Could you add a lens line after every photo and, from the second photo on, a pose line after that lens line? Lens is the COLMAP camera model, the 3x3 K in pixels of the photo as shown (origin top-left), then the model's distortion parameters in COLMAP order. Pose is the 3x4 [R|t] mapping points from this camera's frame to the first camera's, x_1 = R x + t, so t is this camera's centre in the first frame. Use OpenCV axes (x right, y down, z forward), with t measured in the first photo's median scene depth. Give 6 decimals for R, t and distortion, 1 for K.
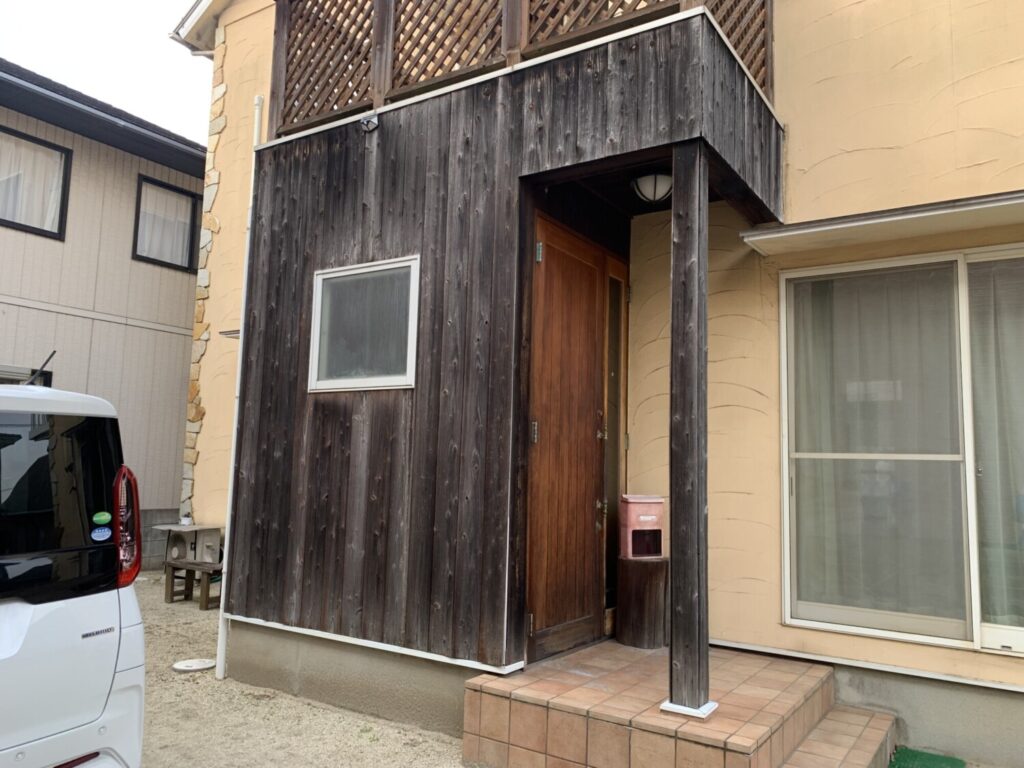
lens RADIAL K [[771.7, 0, 512.0], [0, 771.7, 384.0], [0, 0, 1]] dist [0.049228, -0.057139]
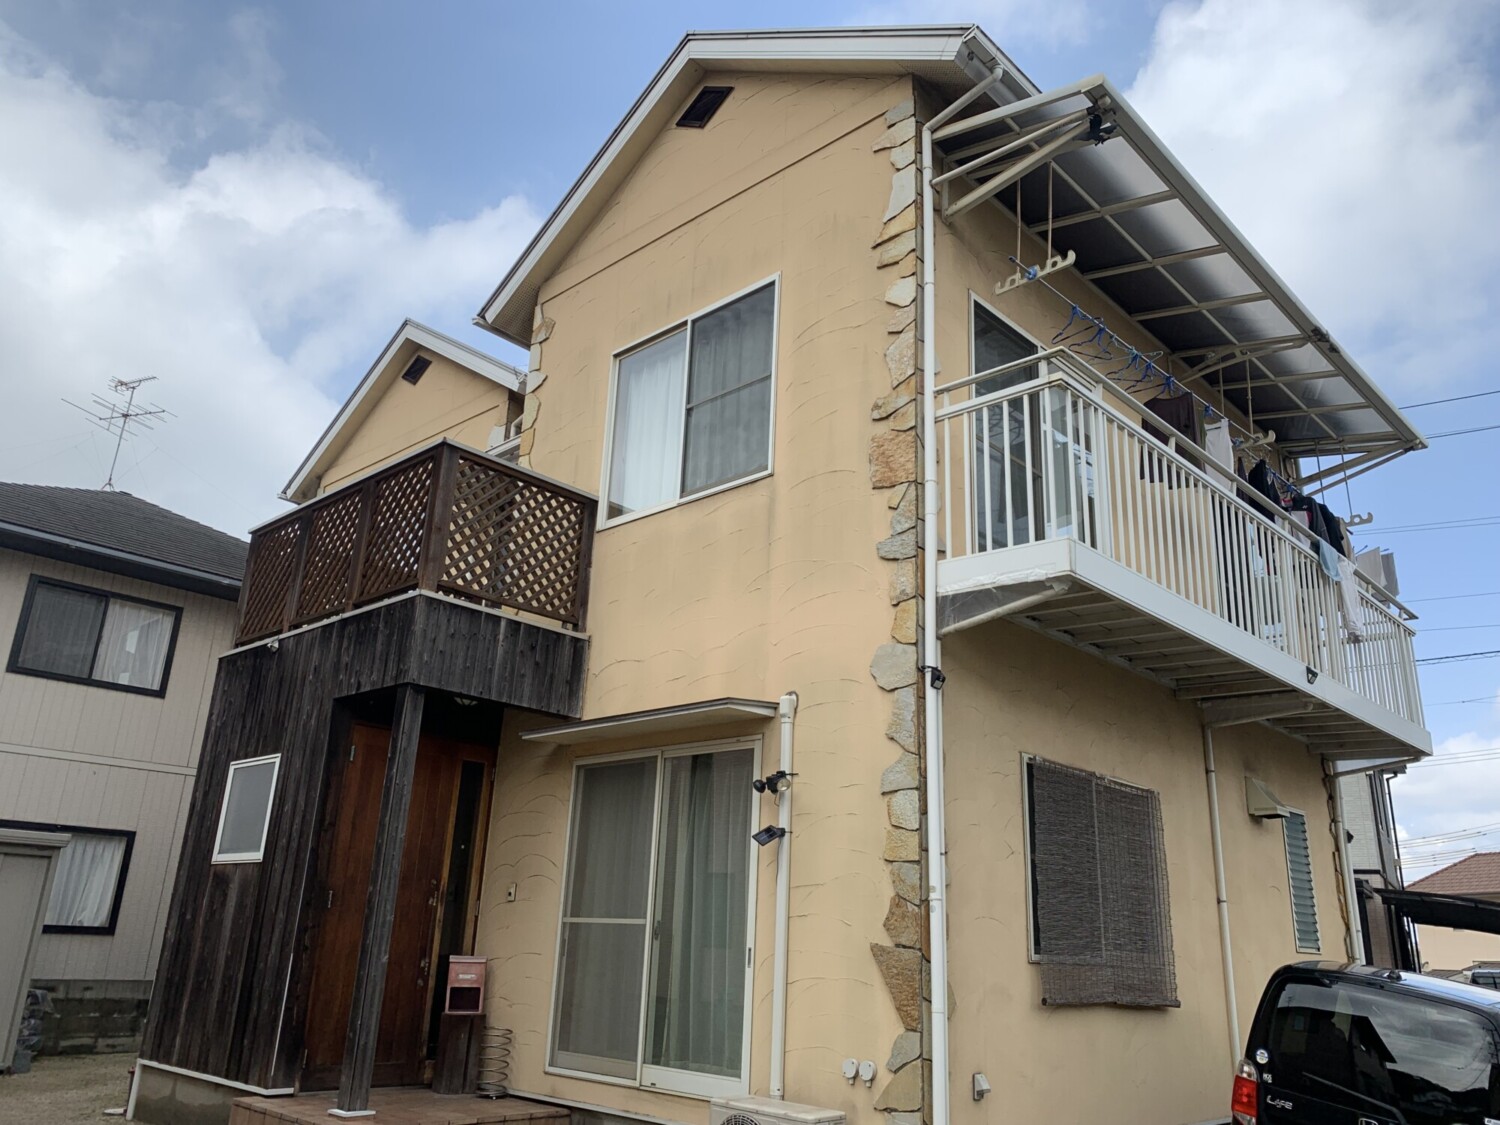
lens RADIAL K [[1130.4, 0, 750.0], [0, 1130.4, 562.5], [0, 0, 1]] dist [0.049228, -0.057139]
pose [[0.985417, -0.042990, -0.164635, 0.959758], [0.005750, 0.975418, -0.220288, -0.055839], [0.170058, 0.216129, 0.961441, -0.743725]]
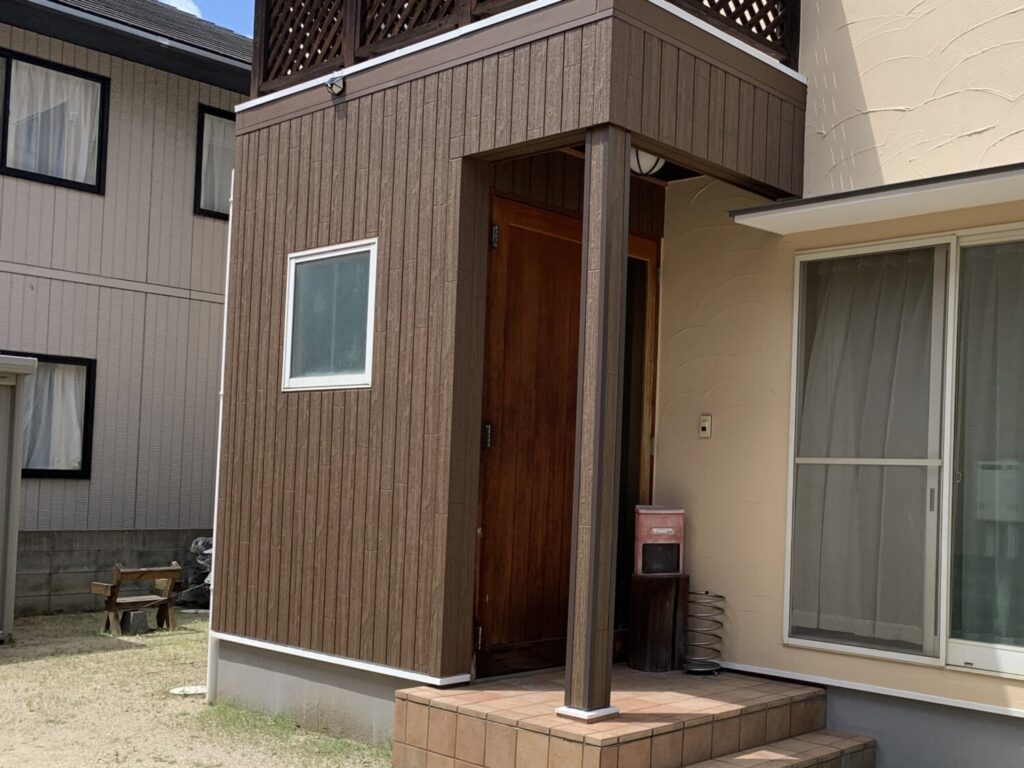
lens RADIAL K [[1108.4, 0, 774.3], [0, 1108.4, 452.3], [0, 0, 1]] dist [0.091006, -0.114182]
pose [[0.997895, 0.000779, -0.064844, 0.421373], [0.004363, 0.996856, 0.079120, -0.020347], [0.064702, -0.079236, 0.994754, -0.286011]]
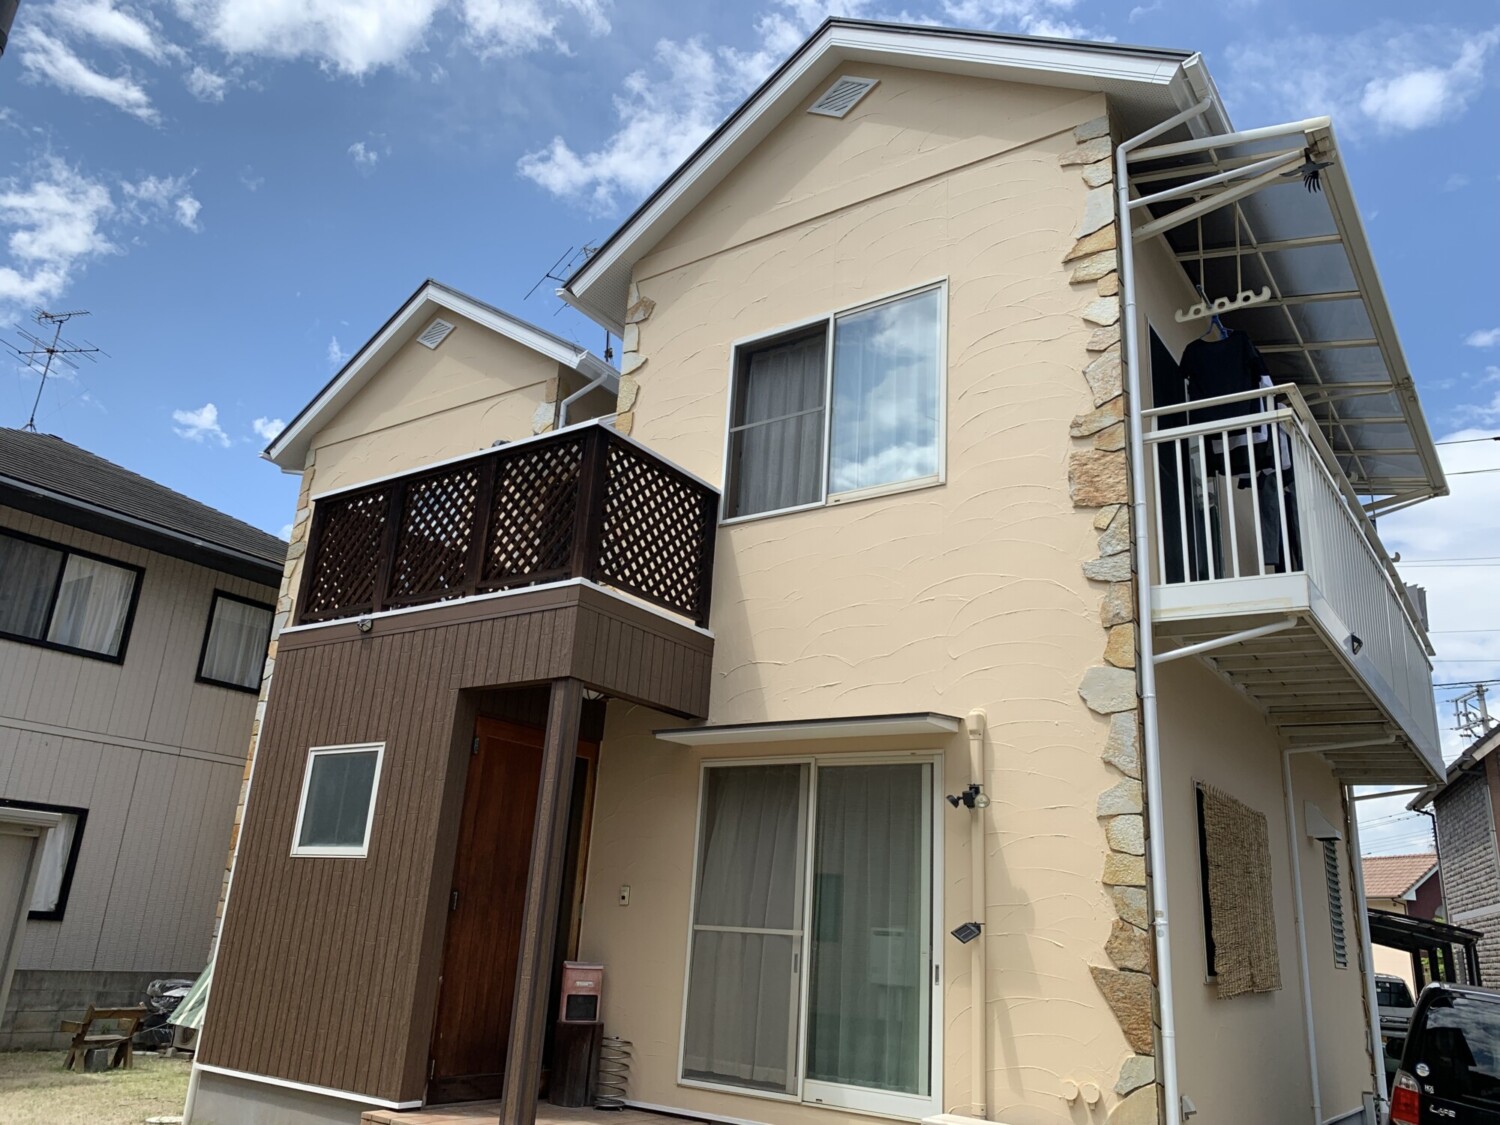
lens RADIAL K [[1137.8, 0, 754.7], [0, 1137.8, 570.9], [0, 0, 1]] dist [0.006240, 0.002417]
pose [[0.999274, 0.022413, -0.030803, 0.492194], [-0.028262, 0.978361, -0.204964, -0.081531], [0.025542, 0.205686, 0.978285, -0.752398]]
